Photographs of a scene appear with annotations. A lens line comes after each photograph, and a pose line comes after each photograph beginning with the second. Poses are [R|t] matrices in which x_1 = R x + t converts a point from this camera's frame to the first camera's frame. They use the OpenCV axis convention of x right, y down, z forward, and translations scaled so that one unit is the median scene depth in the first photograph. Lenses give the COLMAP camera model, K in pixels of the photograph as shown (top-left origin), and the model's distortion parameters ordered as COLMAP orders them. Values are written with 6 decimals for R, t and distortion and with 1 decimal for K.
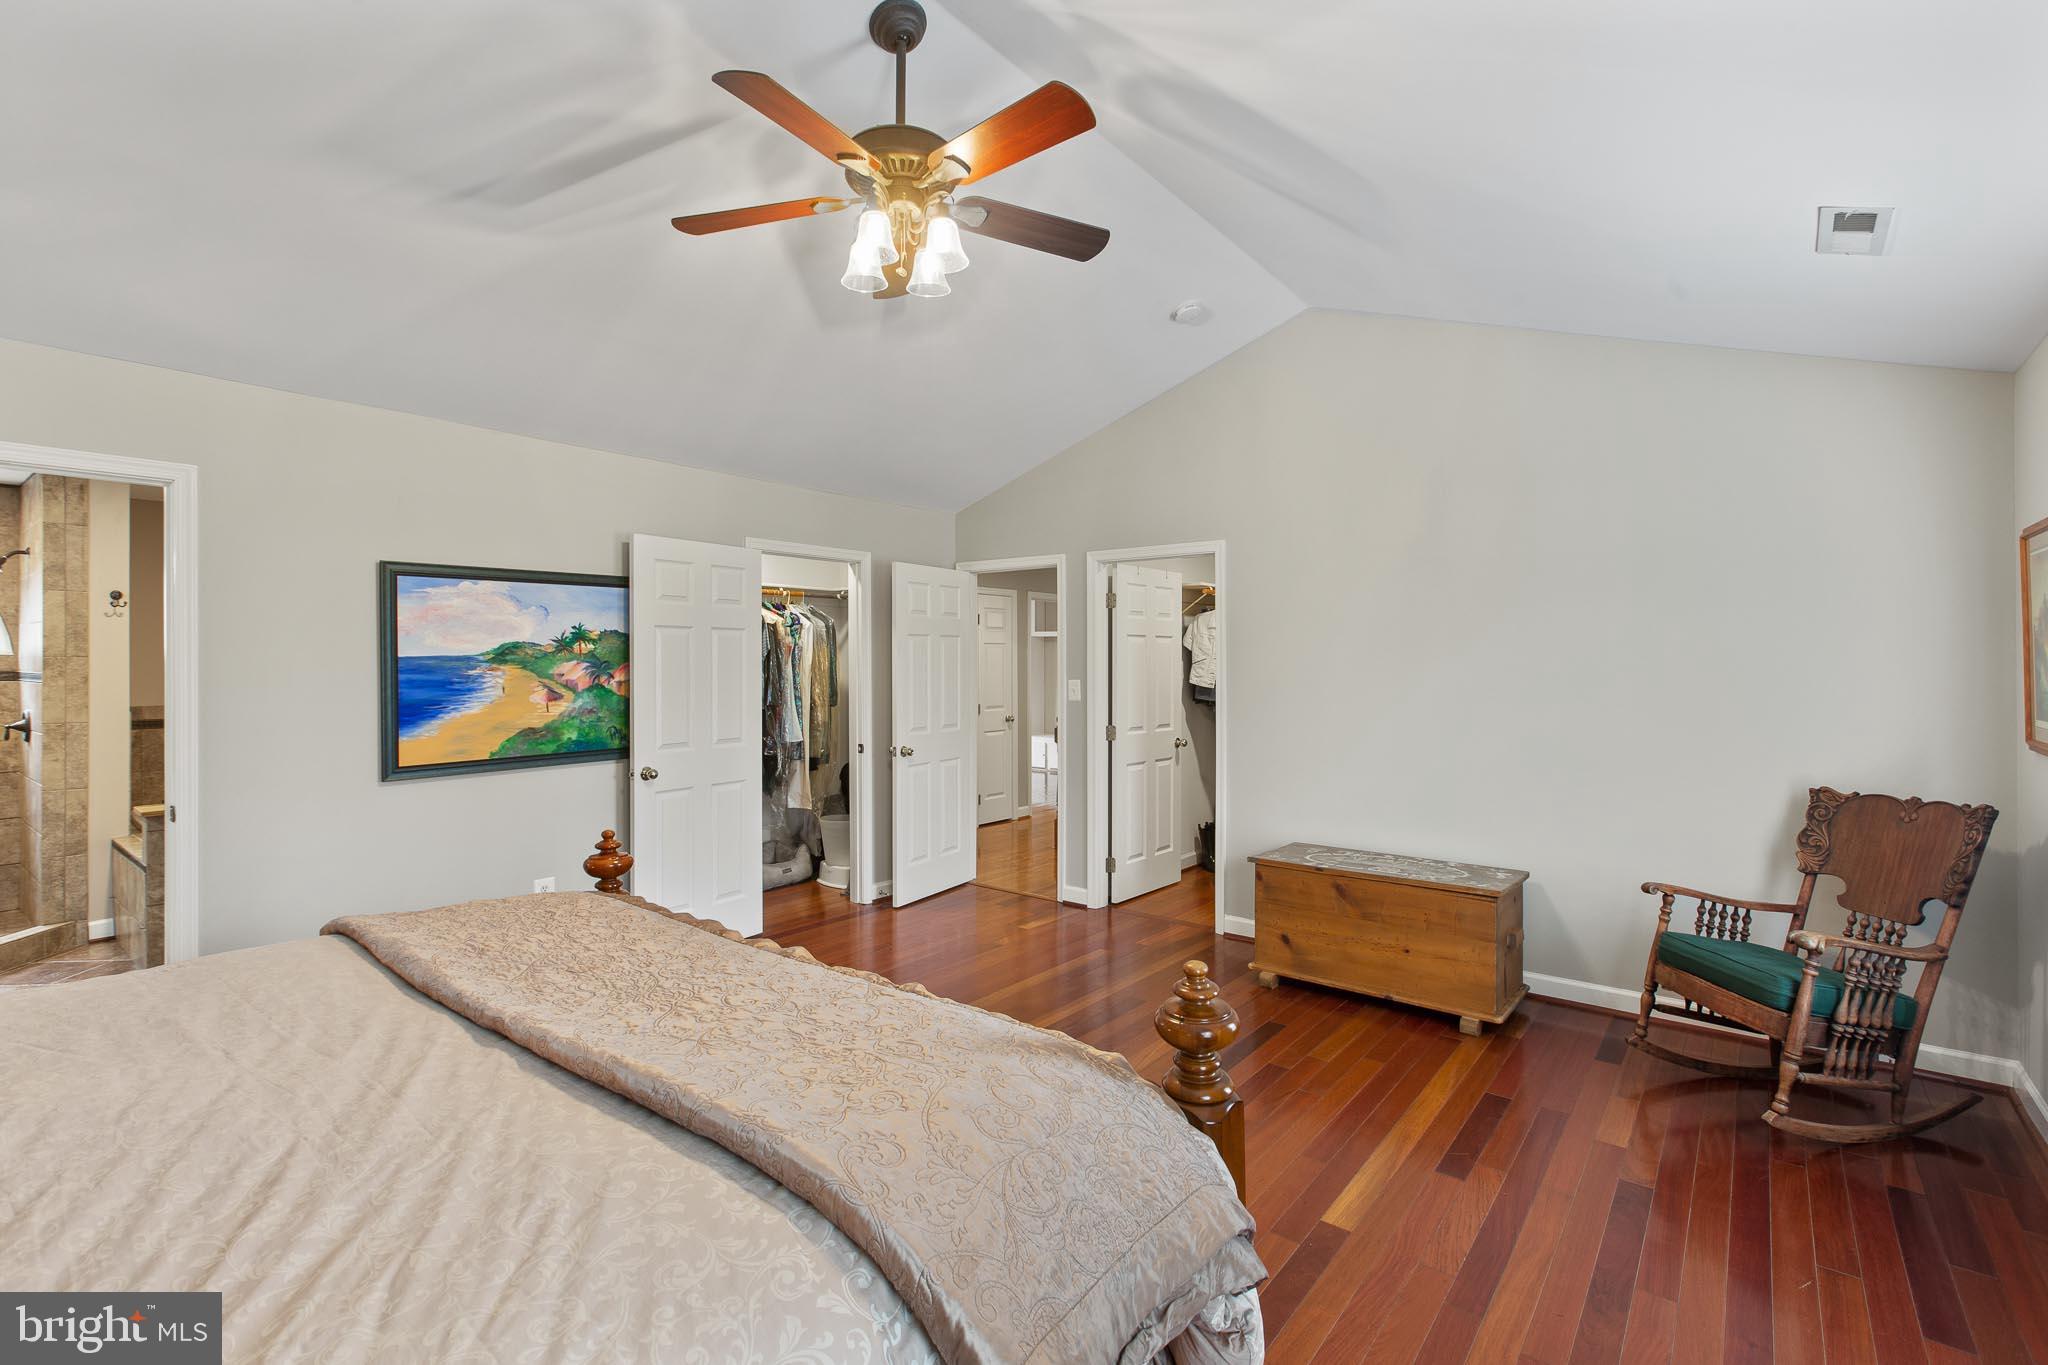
lens RADIAL K [[921.6, 0, 1015.9], [0, 921.6, 669.3], [0, 0, 1]] dist [0.001804, -0.000183]
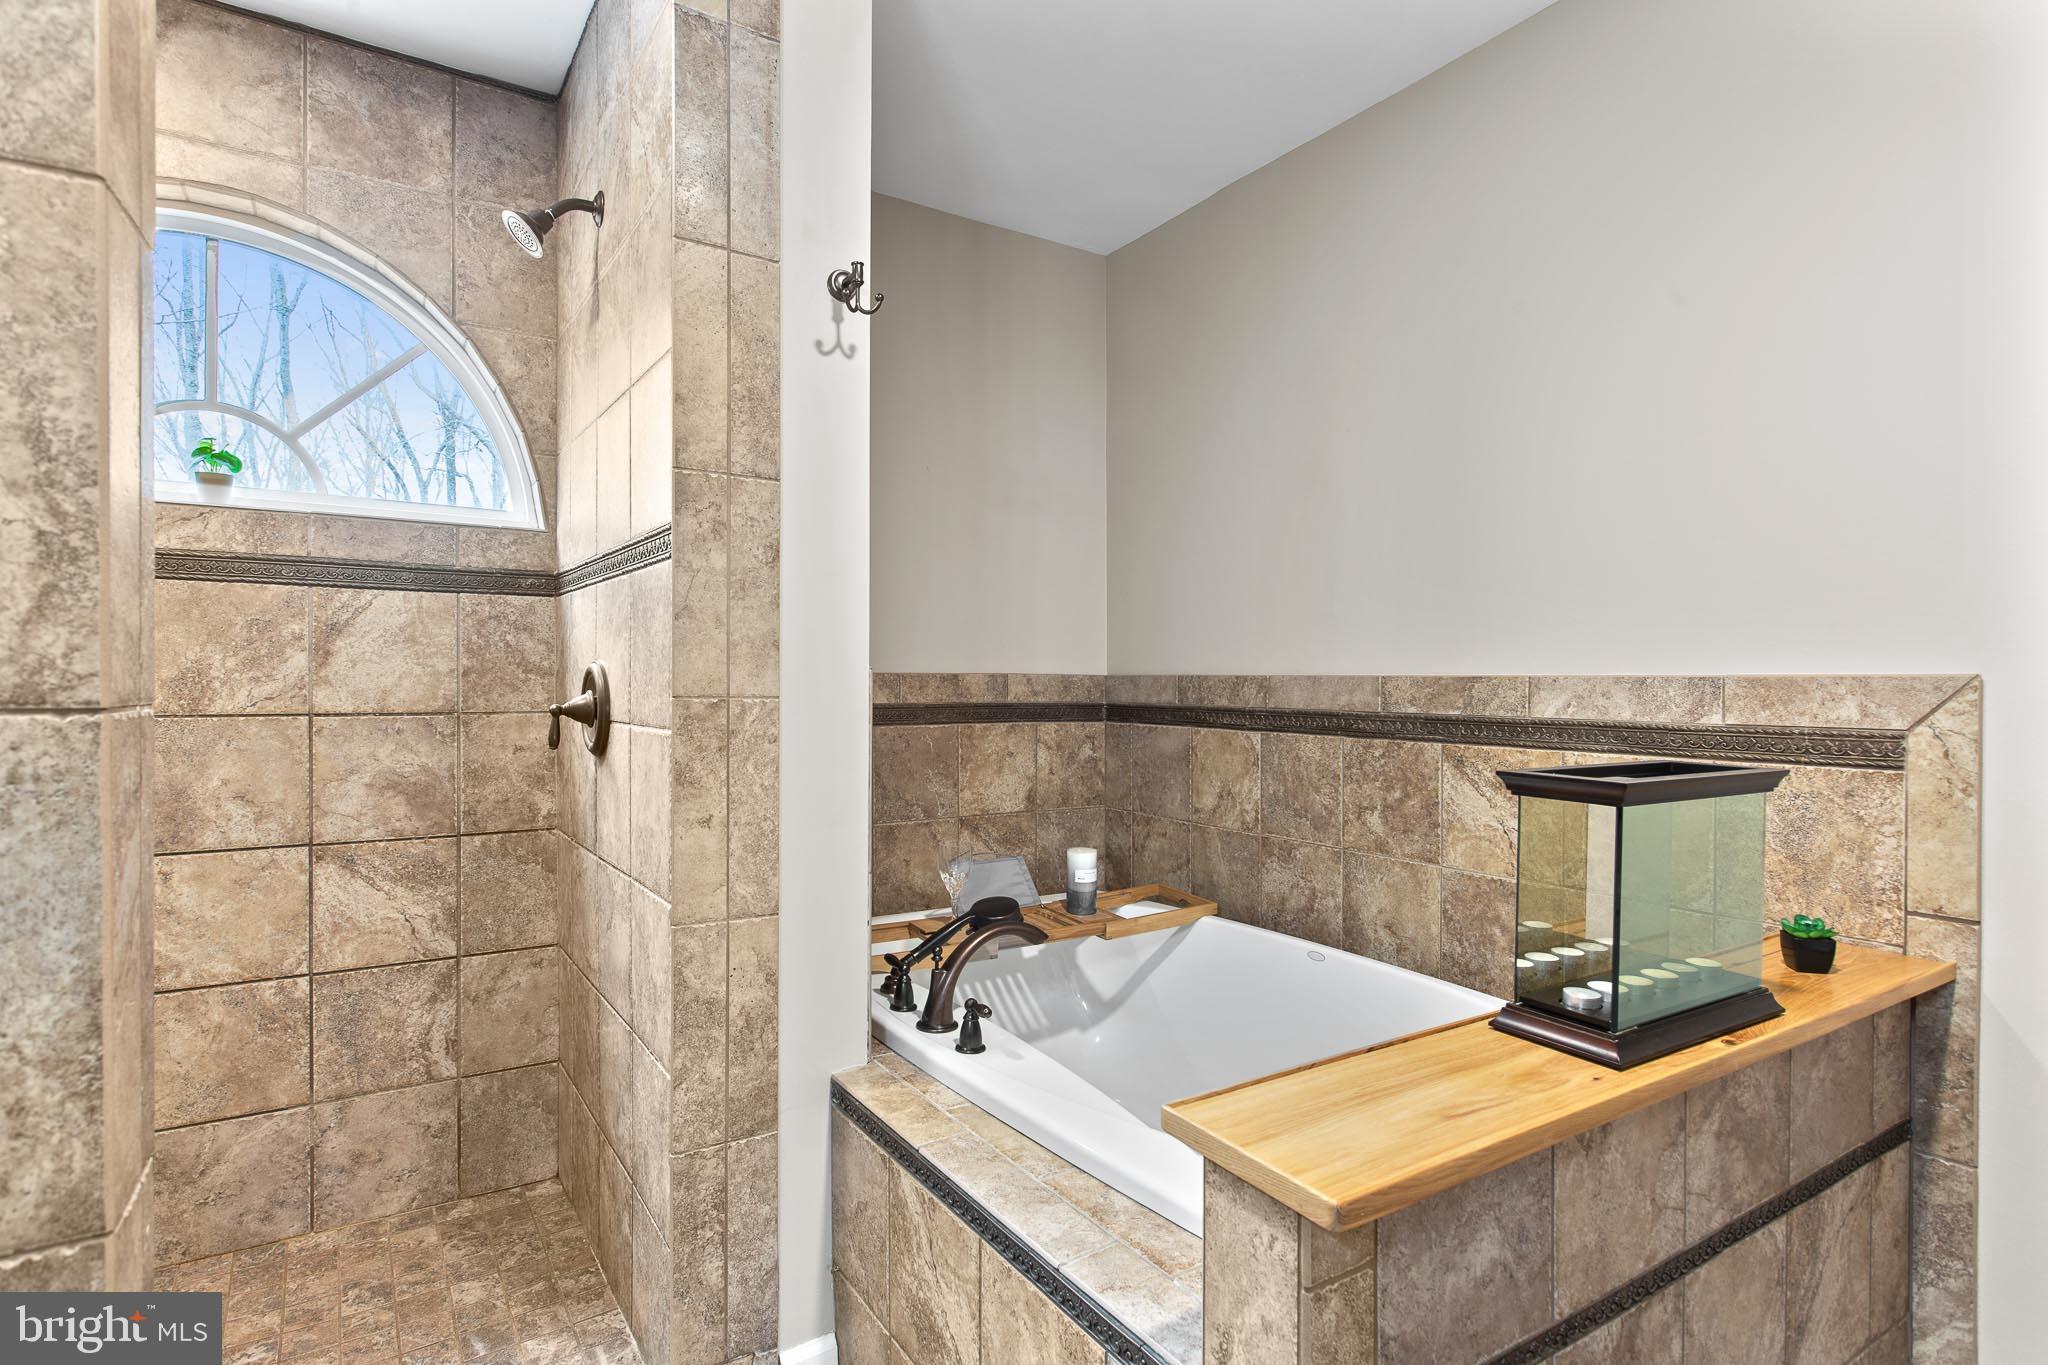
lens RADIAL K [[1048.5, 0, 1027.0], [0, 1048.5, 692.4], [0, 0, 1]] dist [0.004095, 0.000601]
pose [[0.948605, 0.007742, -0.316367, -0.821217], [-0.004830, 0.999938, 0.009988, 0.052474], [0.316425, -0.007947, 0.948584, 0.701168]]
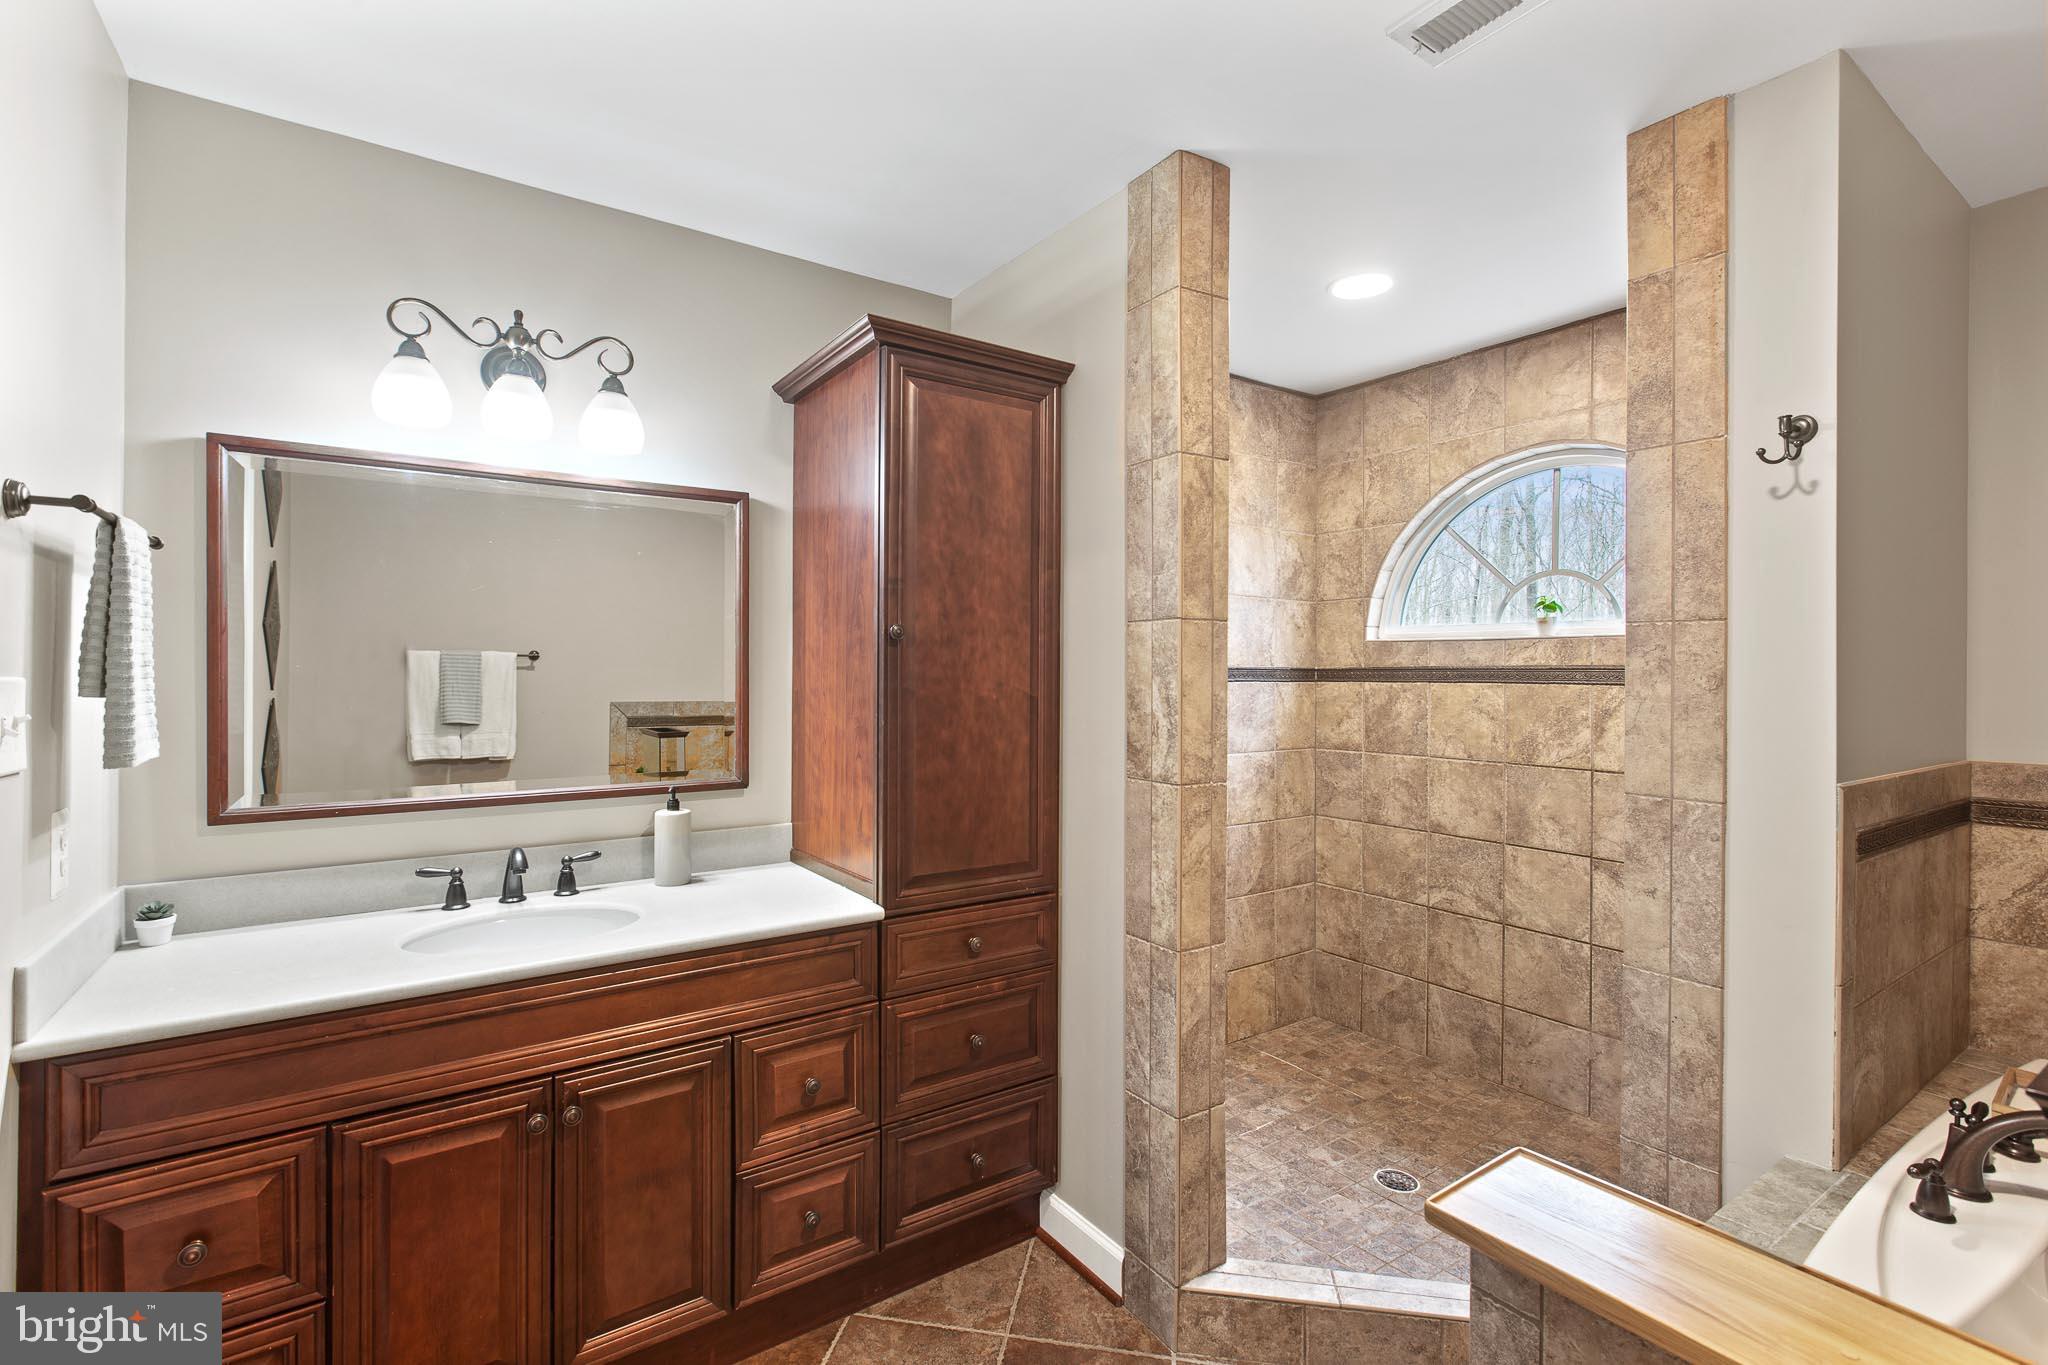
lens RADIAL K [[921.6, 0, 1022.6], [0, 921.6, 669.3], [0, 0, 1]] dist [0.001804, -0.000183]
pose [[-0.283964, -0.007045, -0.958809, -0.588548], [-0.007536, 0.999959, -0.005116, 0.010061], [0.958805, 0.005773, -0.284006, 0.843203]]
